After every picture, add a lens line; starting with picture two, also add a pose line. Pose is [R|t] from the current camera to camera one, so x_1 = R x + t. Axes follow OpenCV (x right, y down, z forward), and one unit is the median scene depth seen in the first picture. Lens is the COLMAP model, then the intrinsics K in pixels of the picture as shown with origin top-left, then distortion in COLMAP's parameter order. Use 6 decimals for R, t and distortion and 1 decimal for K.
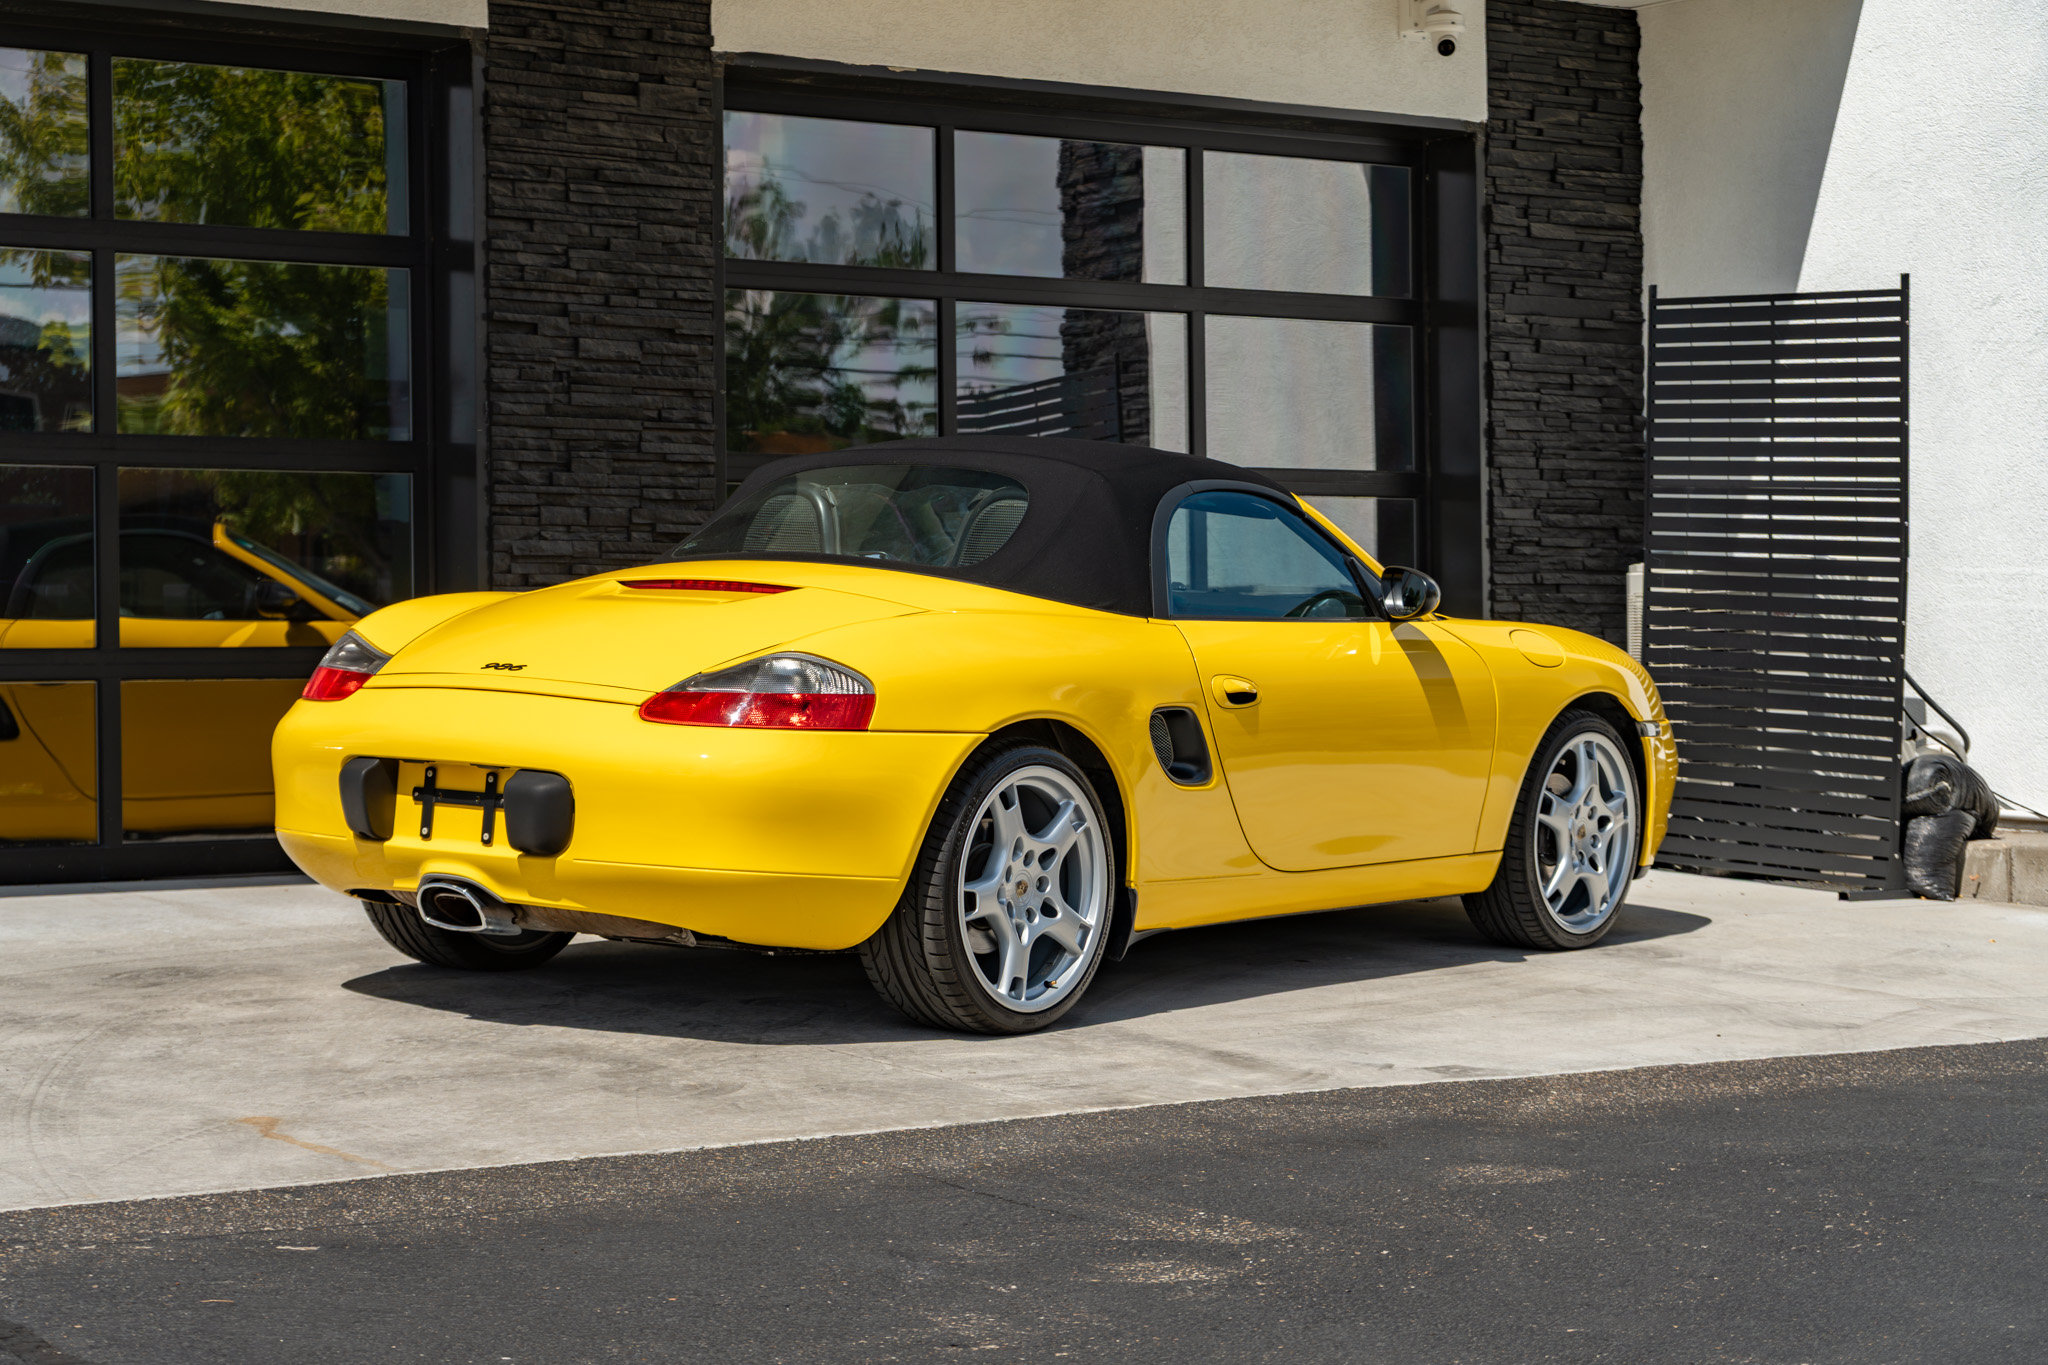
lens RADIAL K [[3919.6, 0, 1025.1], [0, 3919.6, 807.4], [0, 0, 1]] dist [0.002439, -0.103955]
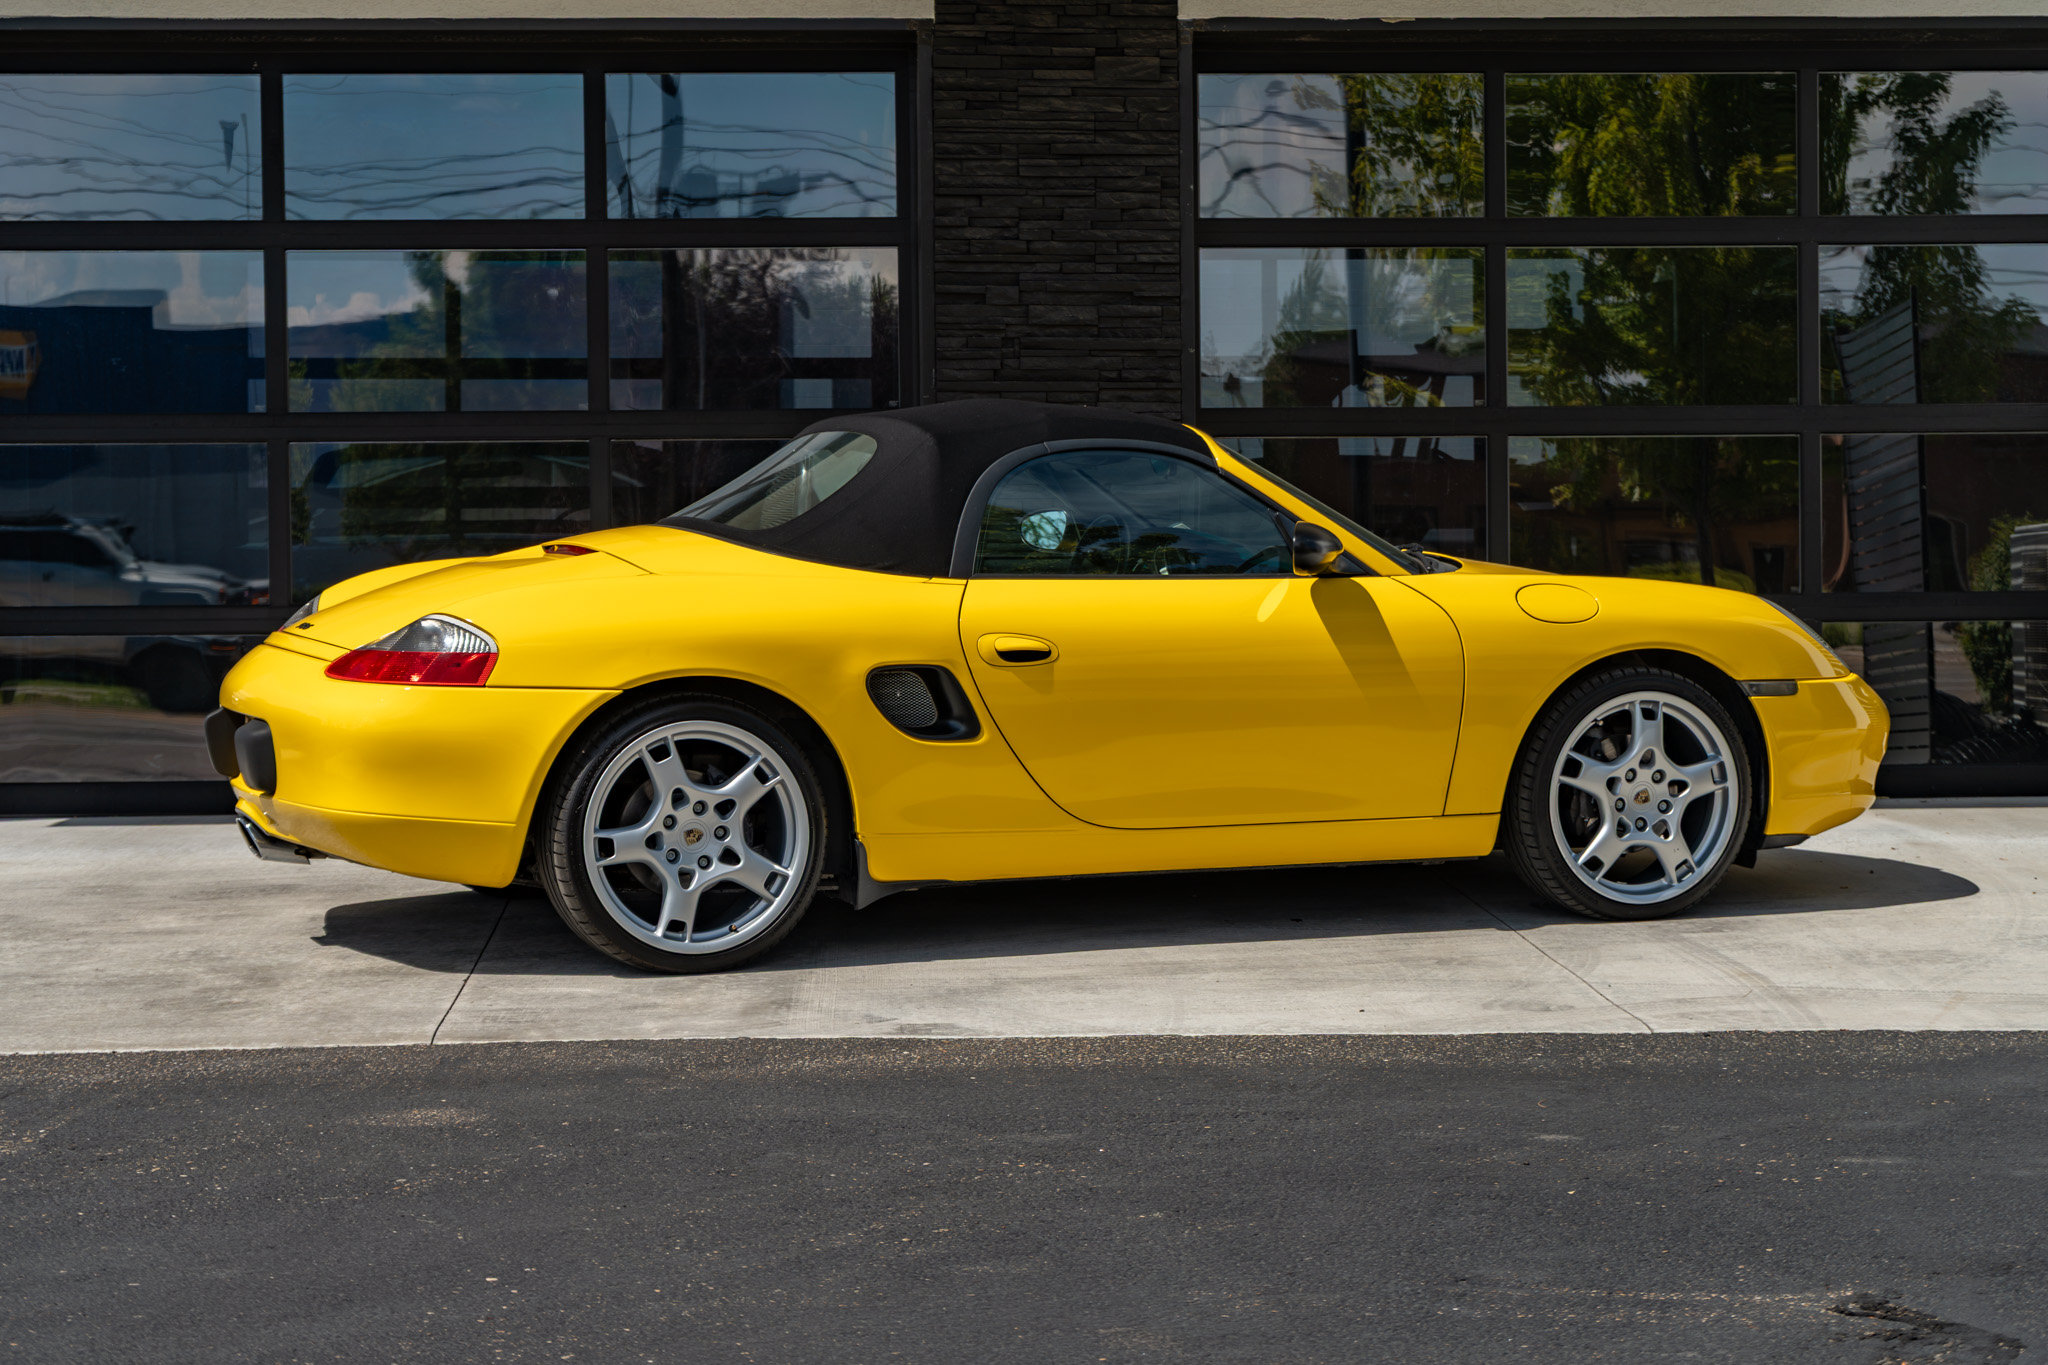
lens RADIAL K [[3919.6, 0, 1025.1], [0, 3919.6, 807.4], [0, 0, 1]] dist [0.002439, -0.103955]
pose [[0.858671, 0.024811, -0.511927, 0.430541], [-0.015493, 0.999628, 0.022461, -0.008639], [0.512294, -0.011356, 0.858735, 0.094450]]
